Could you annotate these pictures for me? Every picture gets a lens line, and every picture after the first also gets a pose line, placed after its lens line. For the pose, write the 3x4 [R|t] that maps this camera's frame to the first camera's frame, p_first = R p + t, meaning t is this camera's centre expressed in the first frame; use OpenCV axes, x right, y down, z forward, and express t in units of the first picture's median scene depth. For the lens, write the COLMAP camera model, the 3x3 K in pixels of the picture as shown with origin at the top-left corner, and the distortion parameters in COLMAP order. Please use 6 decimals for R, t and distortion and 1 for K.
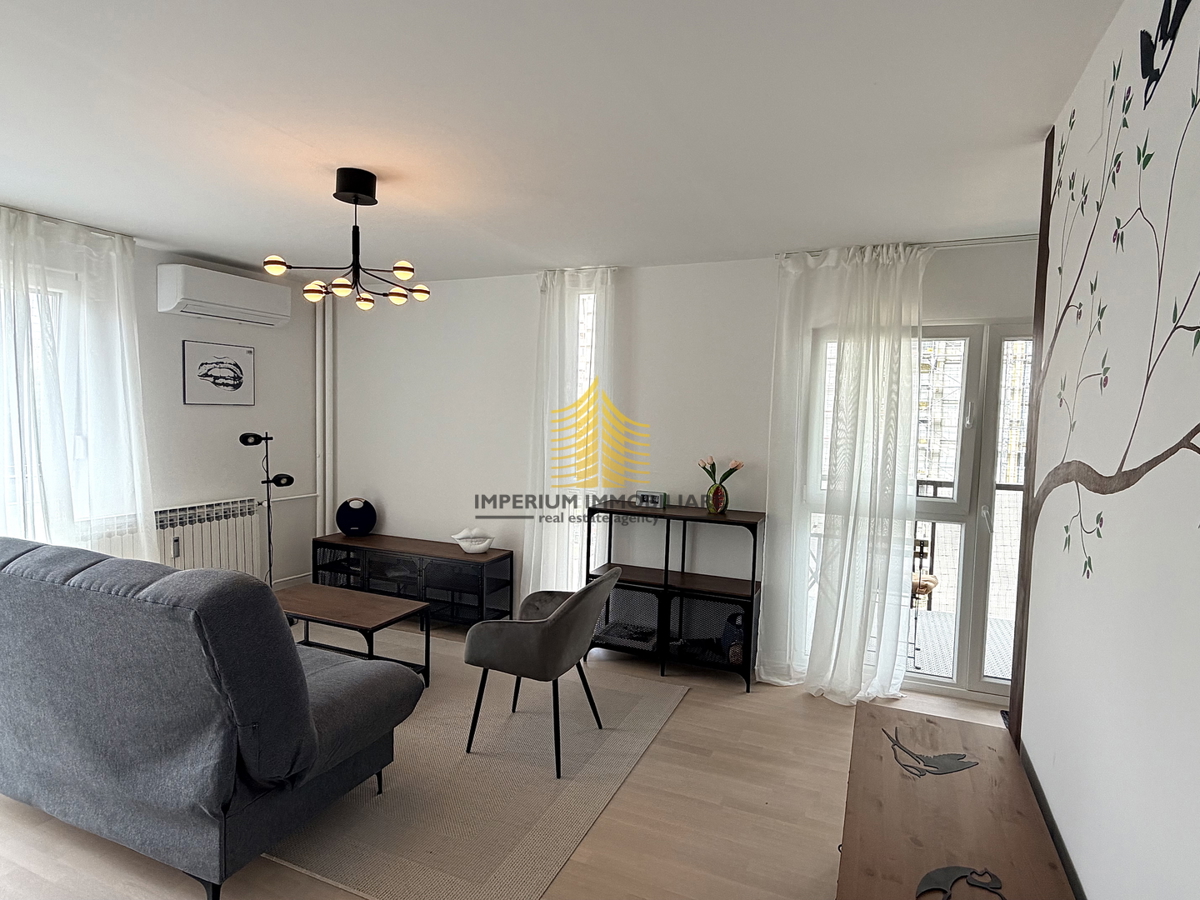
lens RADIAL K [[658.6, 0, 602.0], [0, 658.6, 452.6], [0, 0, 1]] dist [-0.001399, -0.001454]
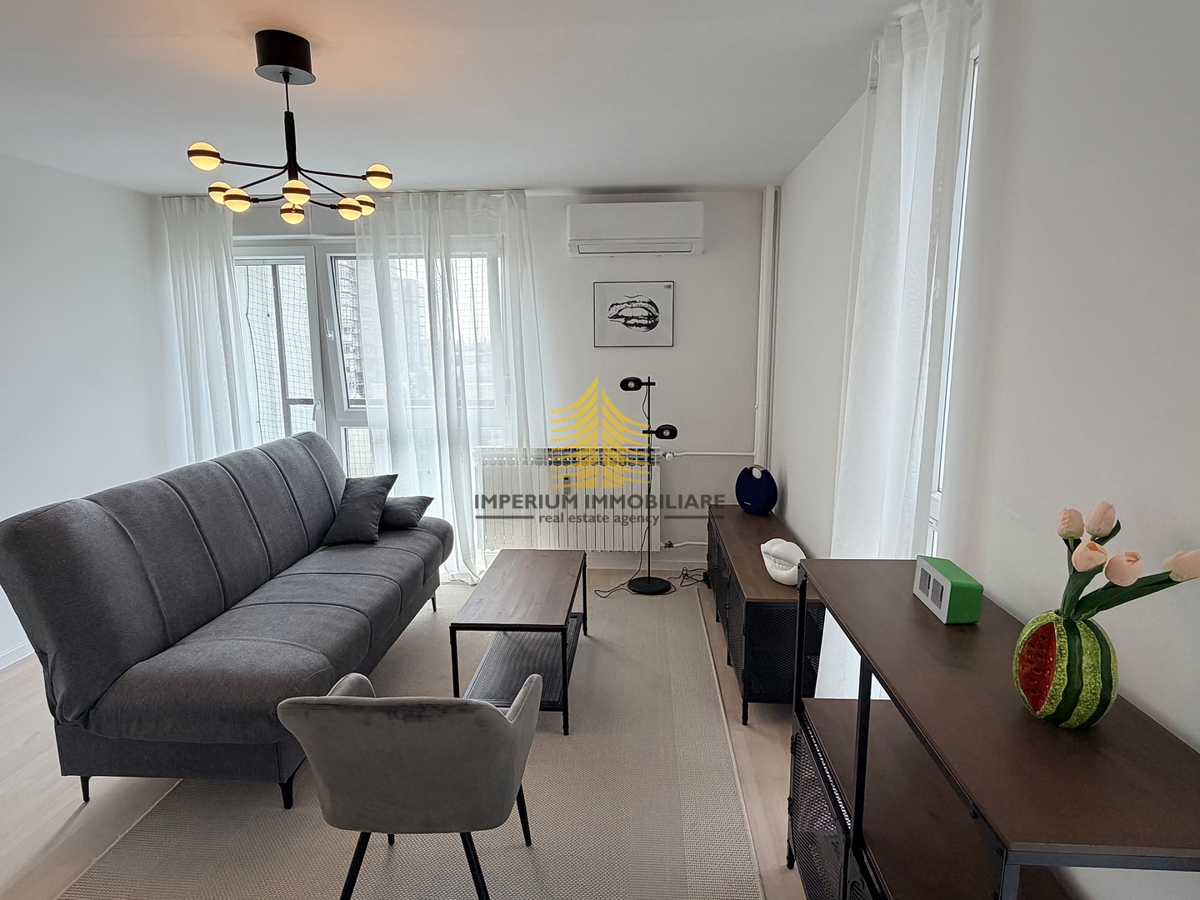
lens RADIAL K [[650.7, 0, 602.0], [0, 650.7, 451.5], [0, 0, 1]] dist [-0.002728, 0.000138]
pose [[0.342752, 0.130513, -0.930316, 0.304576], [-0.044833, 0.991447, 0.122572, -0.035624], [0.938355, -0.000303, 0.345672, 0.633061]]
